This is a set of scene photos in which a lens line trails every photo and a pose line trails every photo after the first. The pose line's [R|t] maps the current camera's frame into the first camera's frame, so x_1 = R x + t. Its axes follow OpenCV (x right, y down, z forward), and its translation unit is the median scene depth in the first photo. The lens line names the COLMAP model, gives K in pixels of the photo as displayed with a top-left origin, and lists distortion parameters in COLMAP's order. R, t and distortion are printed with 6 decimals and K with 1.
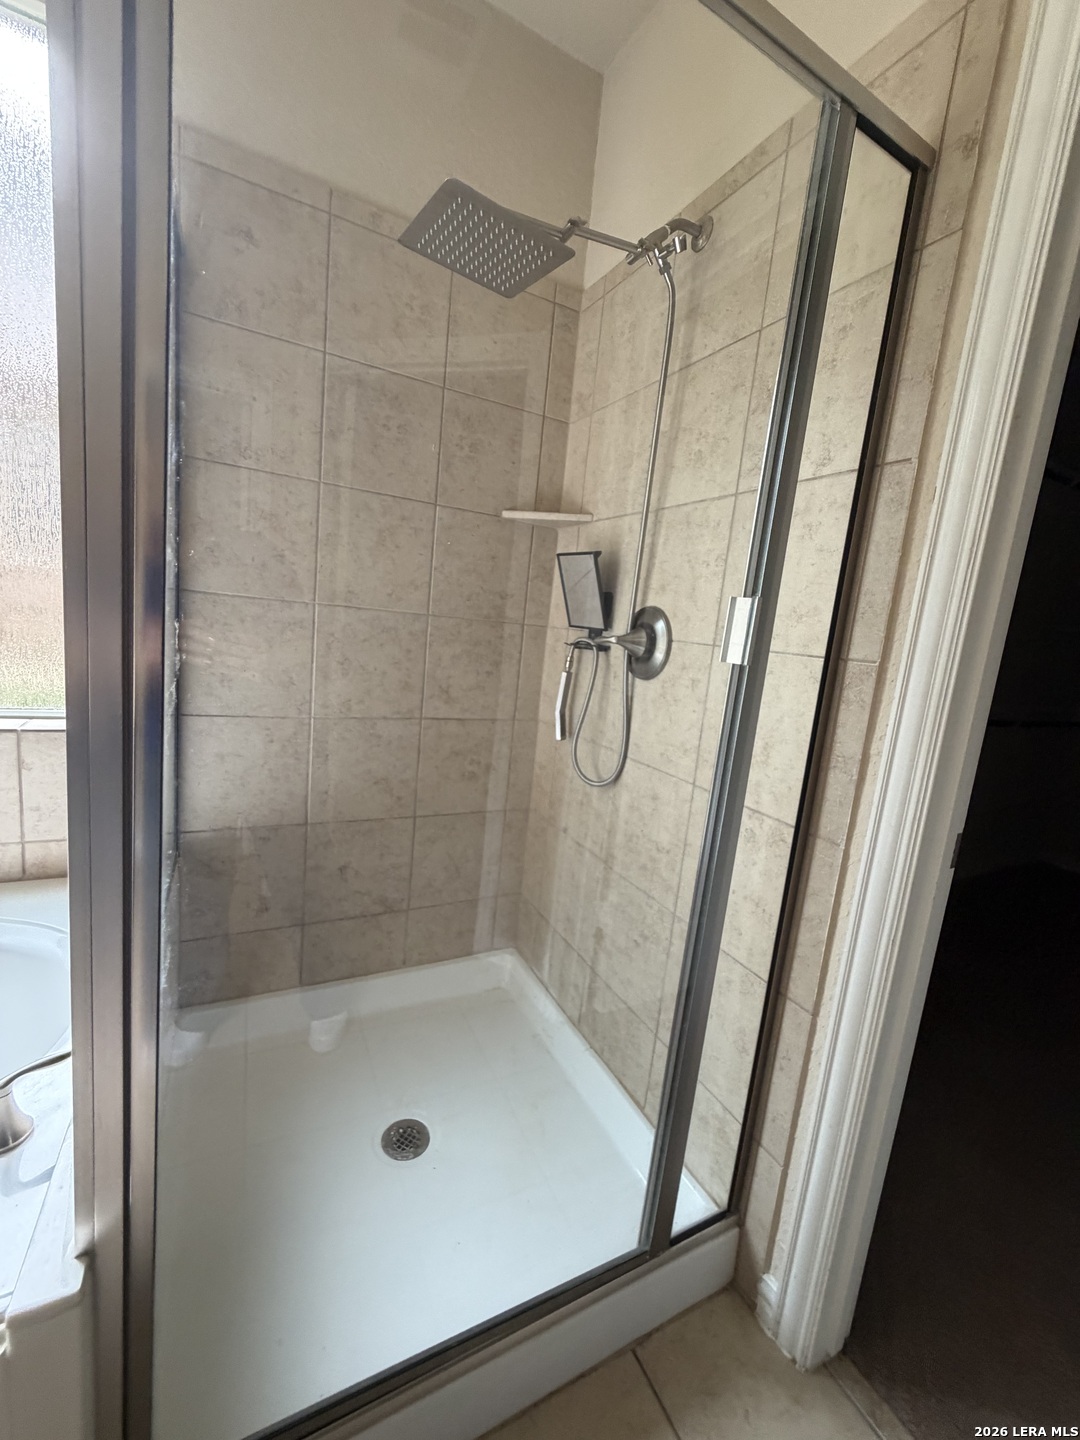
lens RADIAL K [[577.2, 0, 541.8], [0, 577.2, 719.7], [0, 0, 1]] dist [0.005276, -0.001276]
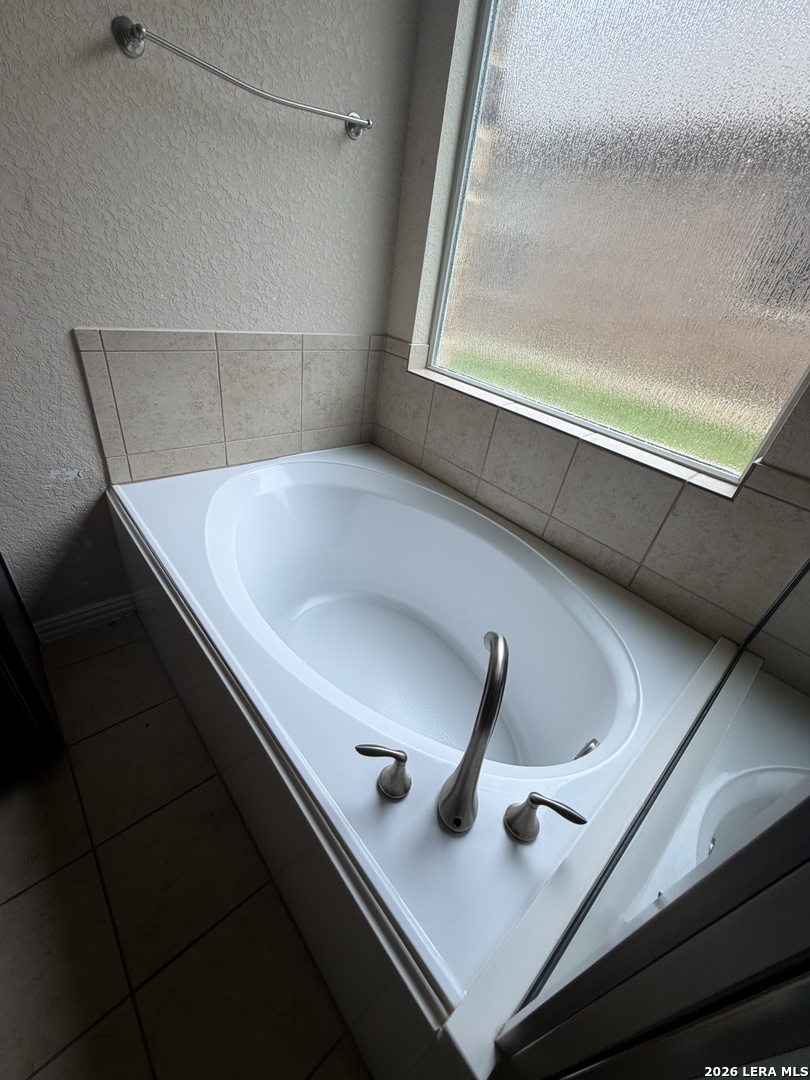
lens RADIAL K [[432.9, 0, 408.5], [0, 432.9, 538.3], [0, 0, 1]] dist [0.005276, -0.001276]
pose [[0.267318, 0.471224, -0.840529, -0.244613], [-0.267116, 0.874326, 0.405219, -0.072073], [0.925846, 0.116197, 0.359595, 0.176152]]
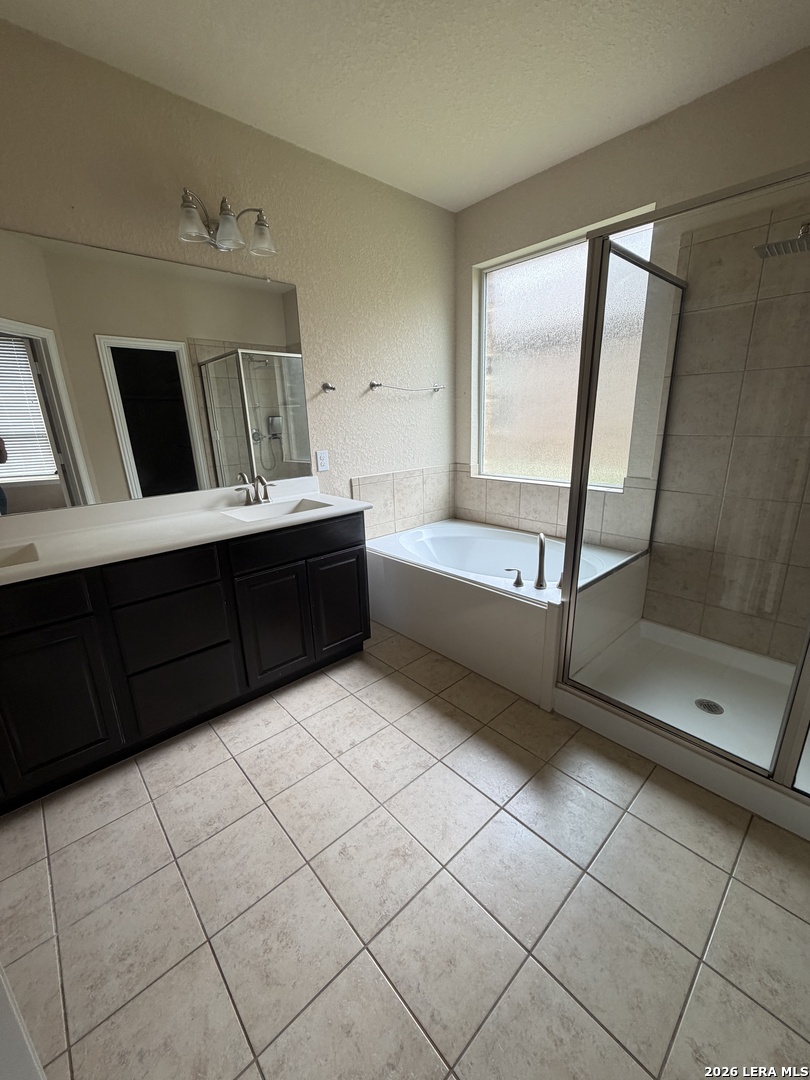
lens RADIAL K [[432.9, 0, 404.0], [0, 432.9, 540.1], [0, 0, 1]] dist [0.005276, -0.001276]
pose [[0.256221, 0.164667, -0.952489, 0.748257], [-0.100029, 0.984610, 0.143312, 0.040766], [0.961429, 0.058557, 0.268749, -0.409394]]
